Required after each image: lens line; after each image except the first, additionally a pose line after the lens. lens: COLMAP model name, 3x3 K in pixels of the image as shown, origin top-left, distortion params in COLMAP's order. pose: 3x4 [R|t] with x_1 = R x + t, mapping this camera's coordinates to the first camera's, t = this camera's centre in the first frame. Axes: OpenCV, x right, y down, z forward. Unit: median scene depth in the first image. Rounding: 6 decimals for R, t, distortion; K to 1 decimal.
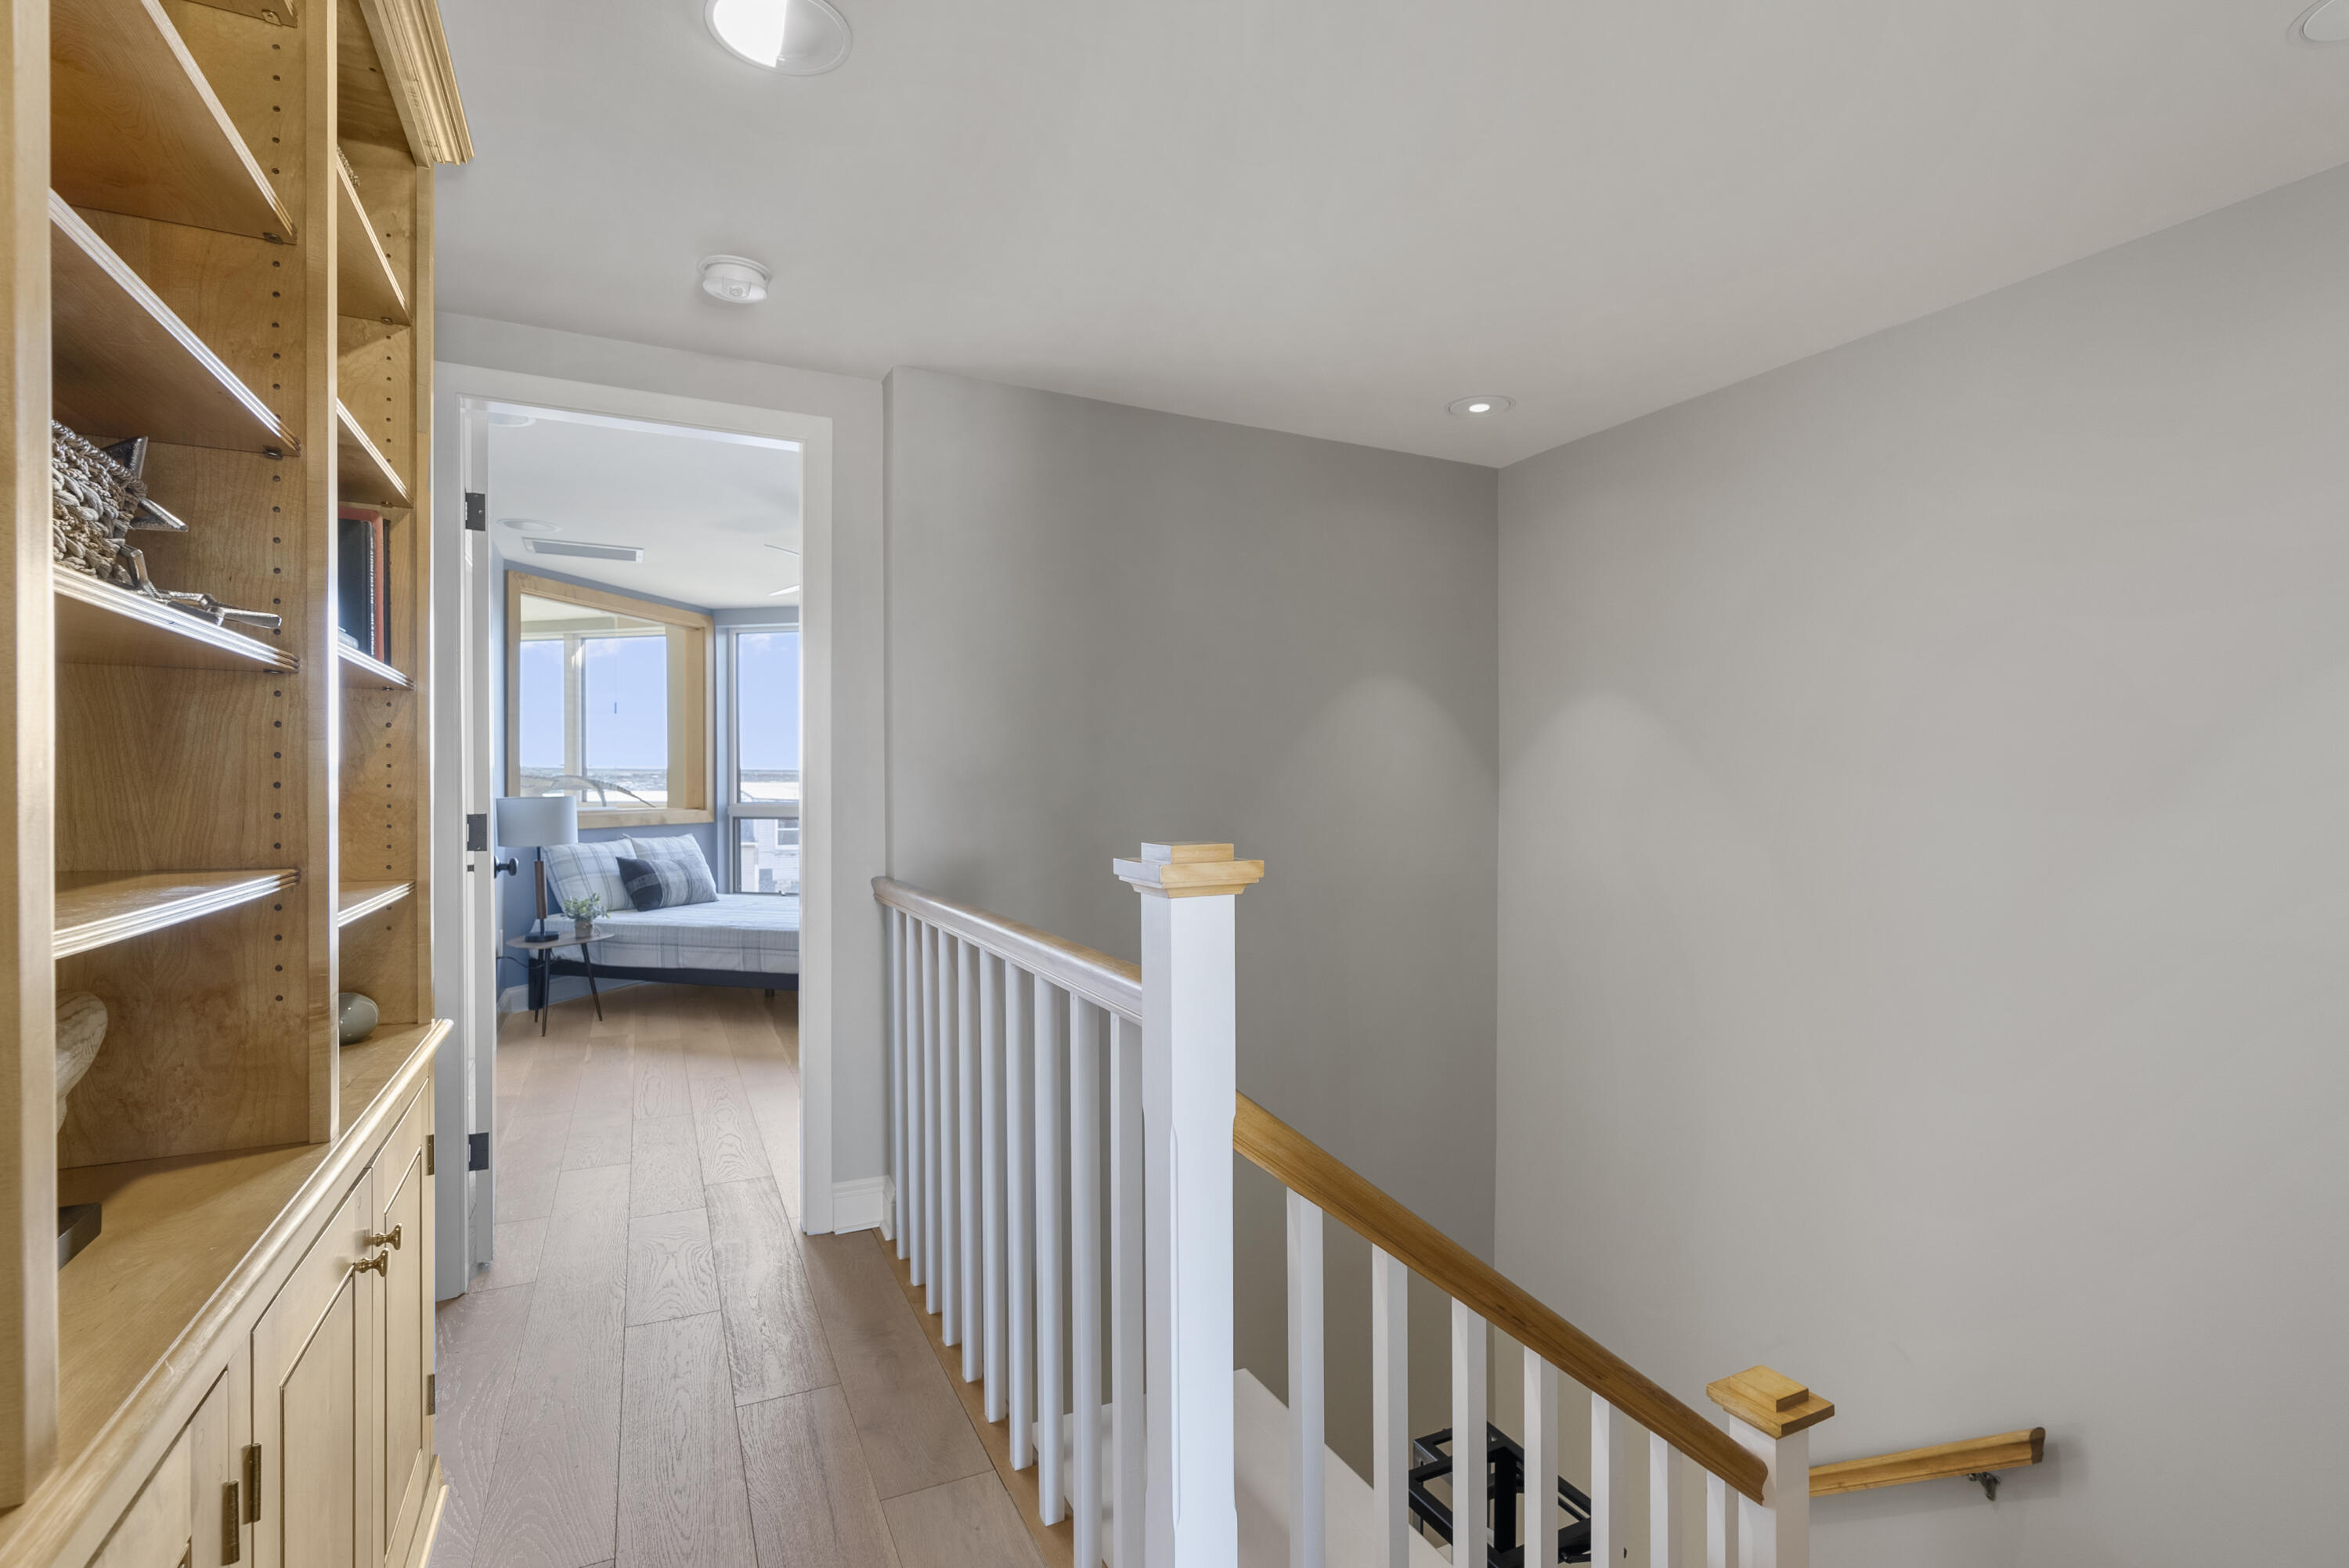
lens RADIAL K [[1167.5, 0, 1174.5], [0, 1167.5, 784.0], [0, 0, 1]] dist [-0.001995, -0.000134]
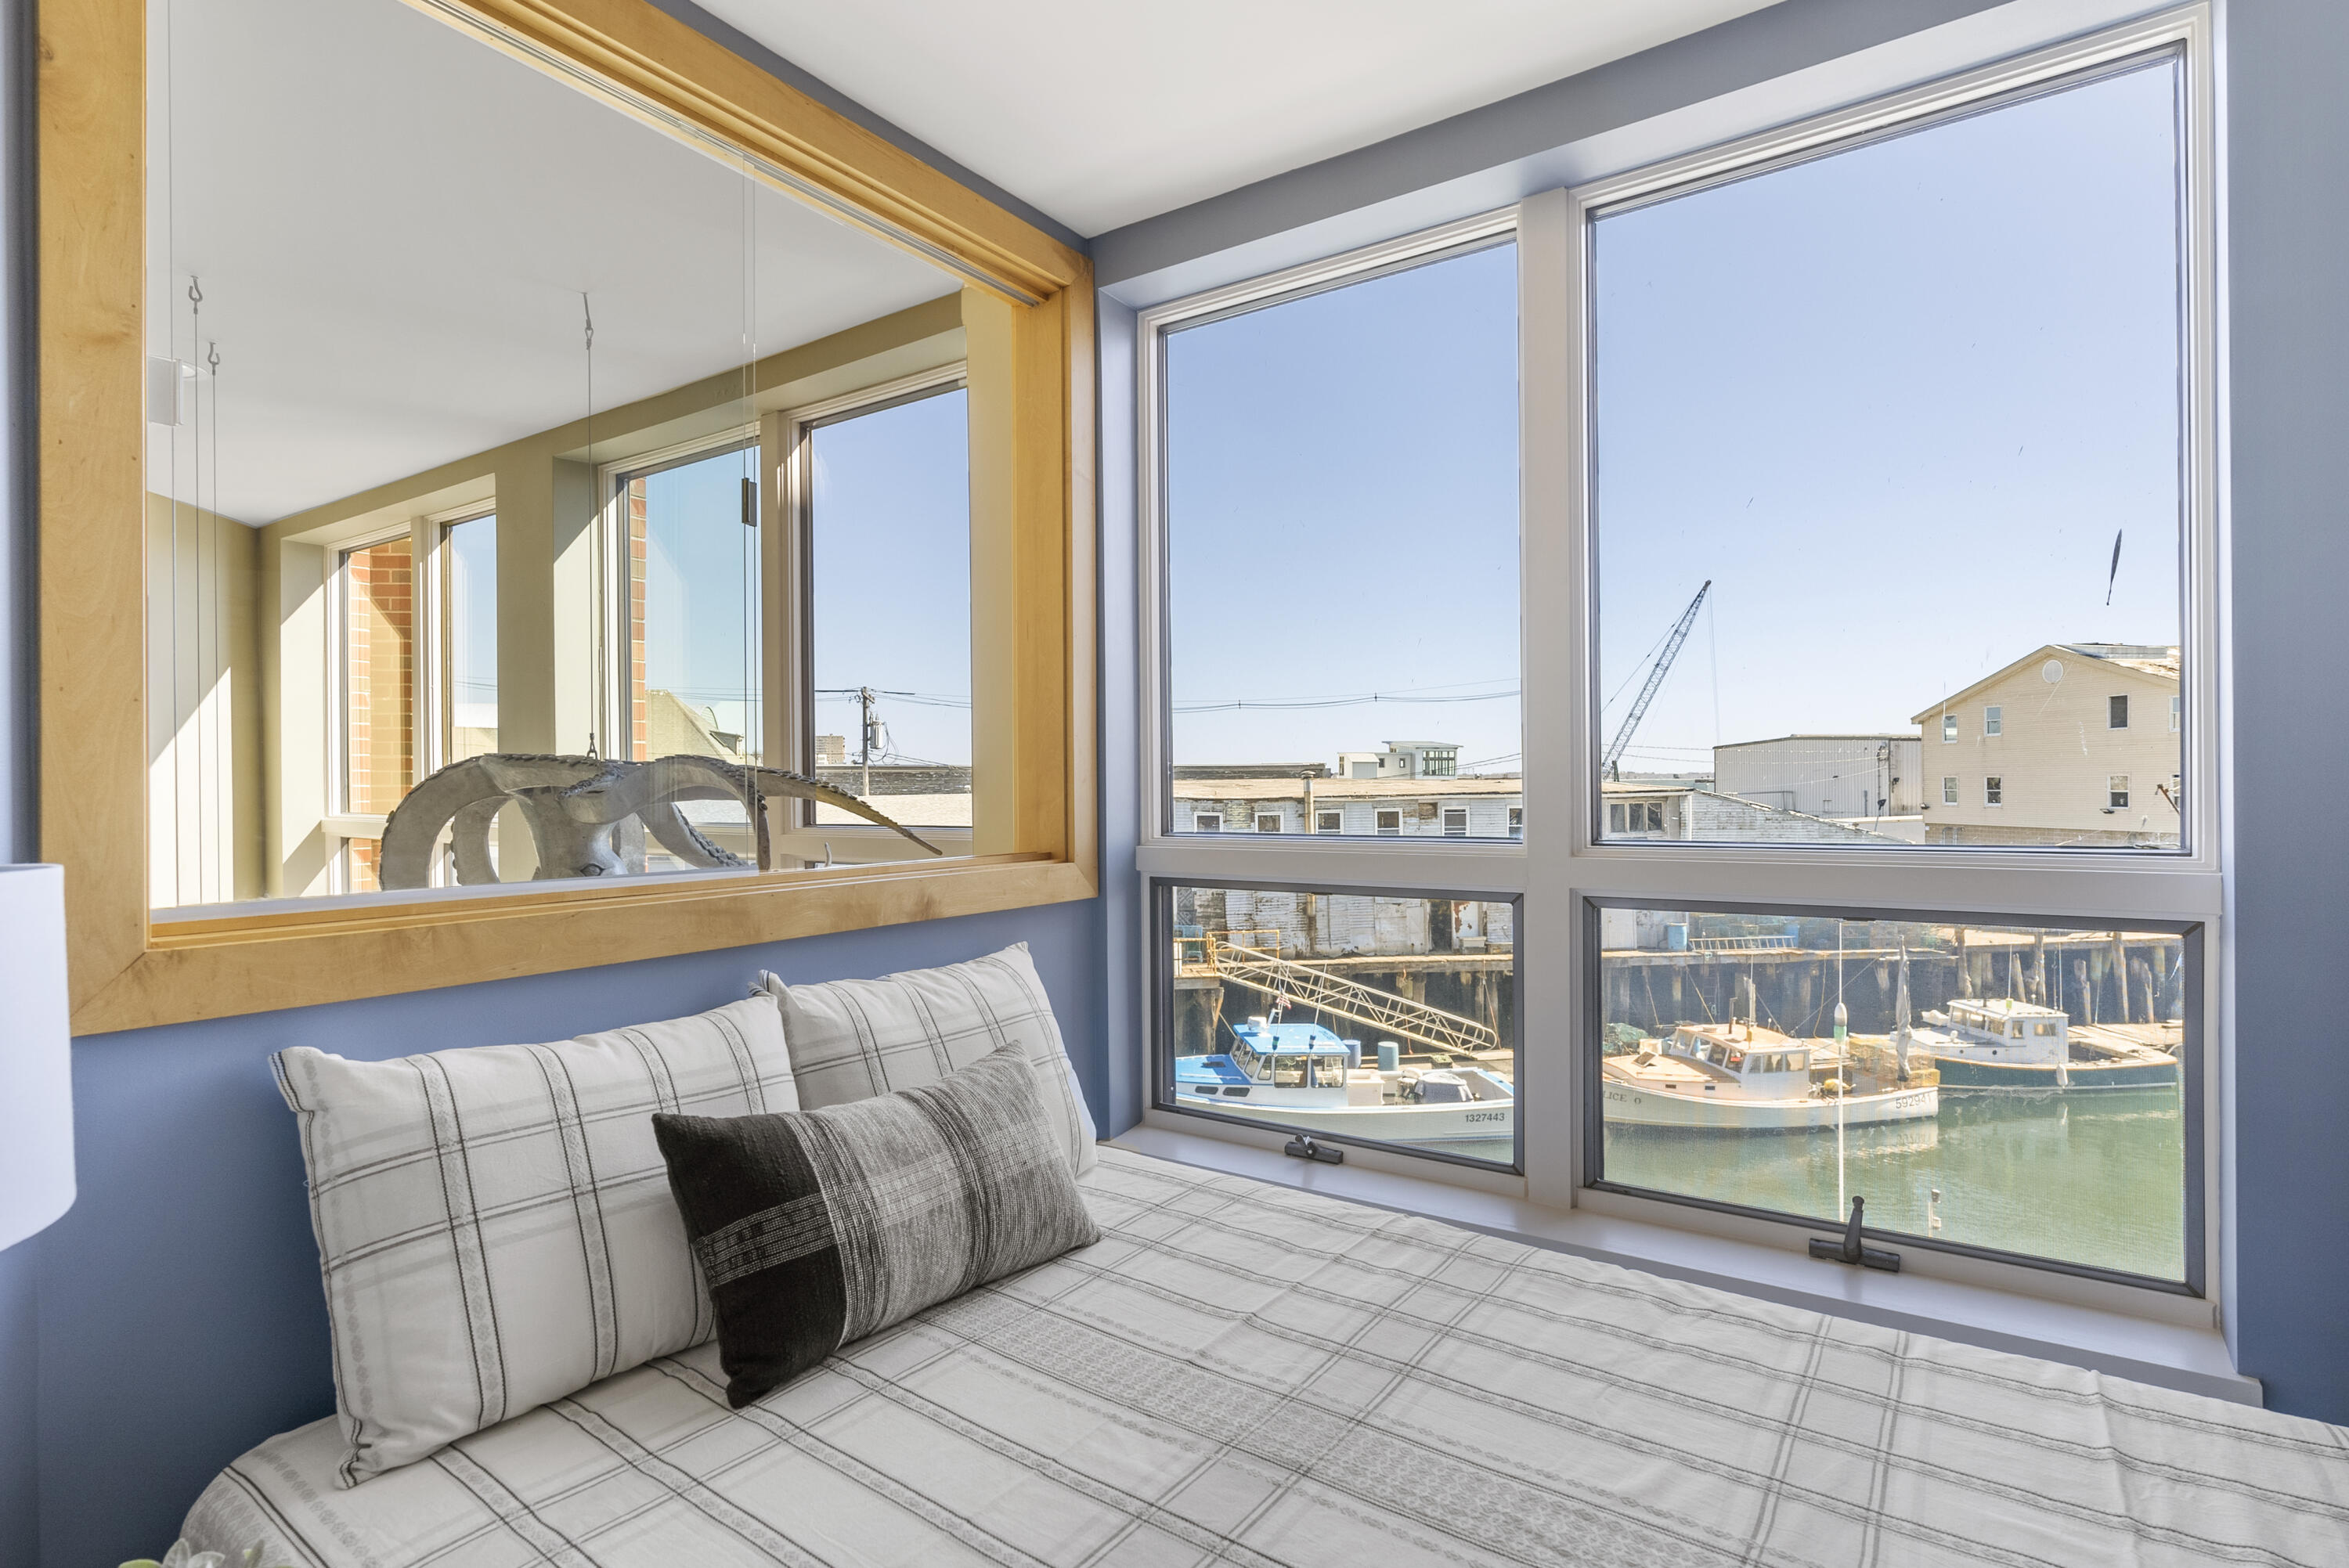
lens RADIAL K [[1167.5, 0, 1174.5], [0, 1167.5, 784.0], [0, 0, 1]] dist [-0.001995, -0.000134]
pose [[0.942377, -0.003470, -0.334535, -0.285406], [0.004833, 0.999983, 0.003242, 0.000020], [0.334518, -0.004672, 0.942378, 0.754434]]
